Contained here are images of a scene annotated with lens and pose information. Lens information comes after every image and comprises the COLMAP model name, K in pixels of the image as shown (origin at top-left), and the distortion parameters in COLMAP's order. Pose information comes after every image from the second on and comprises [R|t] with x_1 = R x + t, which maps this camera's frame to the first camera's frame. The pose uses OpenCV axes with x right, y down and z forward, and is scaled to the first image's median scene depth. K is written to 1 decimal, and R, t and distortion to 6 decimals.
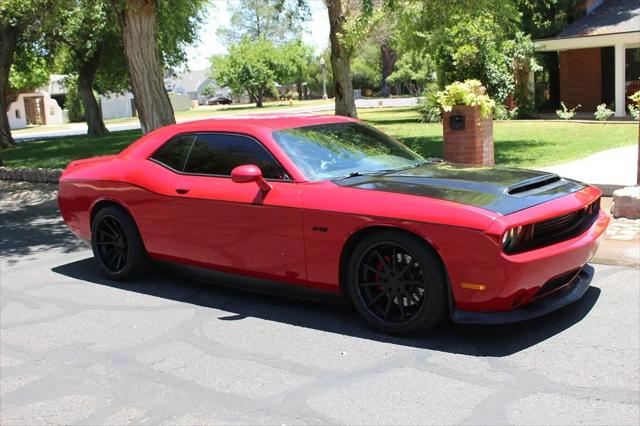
lens RADIAL K [[728.2, 0, 330.1], [0, 728.2, 212.8], [0, 0, 1]] dist [-0.091378, 0.032977]
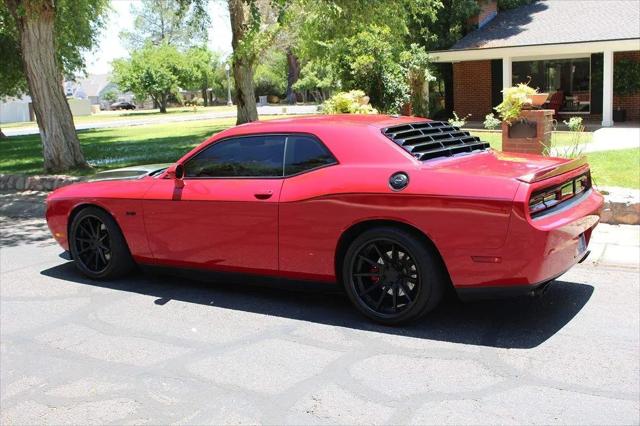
lens RADIAL K [[733.2, 0, 329.2], [0, 733.2, 220.9], [0, 0, 1]] dist [-0.087924, 0.030387]
pose [[0.992185, -0.003710, 0.124723, 0.007792], [0.003634, 0.999993, 0.000842, 0.003793], [-0.124725, -0.000382, 0.992191, -0.029268]]
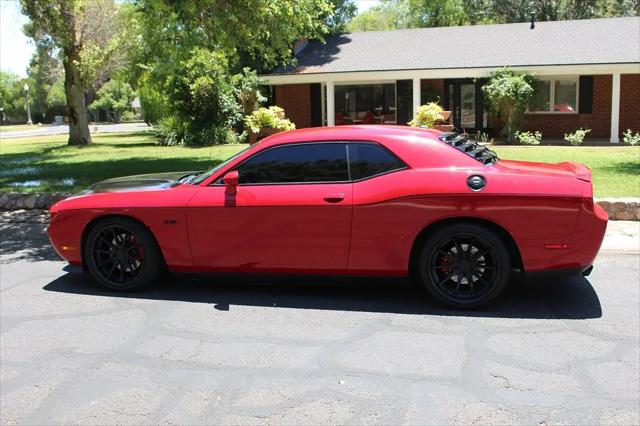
lens RADIAL K [[660.7, 0, 327.2], [0, 660.7, 215.7], [0, 0, 1]] dist [-0.134988, 0.144552]
pose [[0.902224, -0.033657, 0.429952, -0.076294], [0.042960, 0.999005, -0.011945, 0.004033], [-0.429123, 0.029248, 0.902773, 0.001989]]
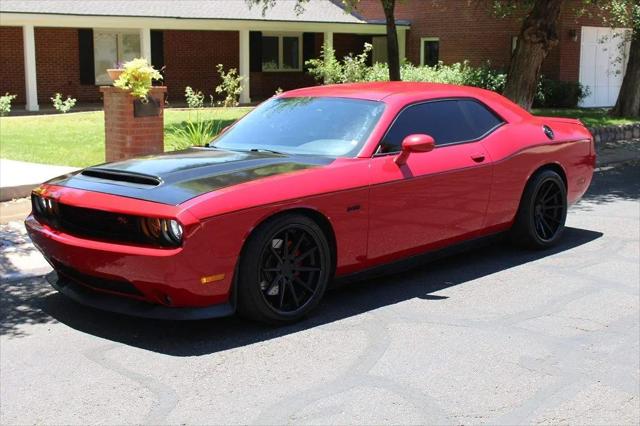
lens RADIAL K [[848.3, 0, 320.0], [0, 848.3, 213.0], [0, 0, 1]] dist [-0.054442, 0.014898]
pose [[0.107344, -0.120034, 0.986949, -0.243753], [0.159741, 0.981871, 0.102042, -0.021157], [-0.981305, 0.146703, 0.124573, 0.207278]]
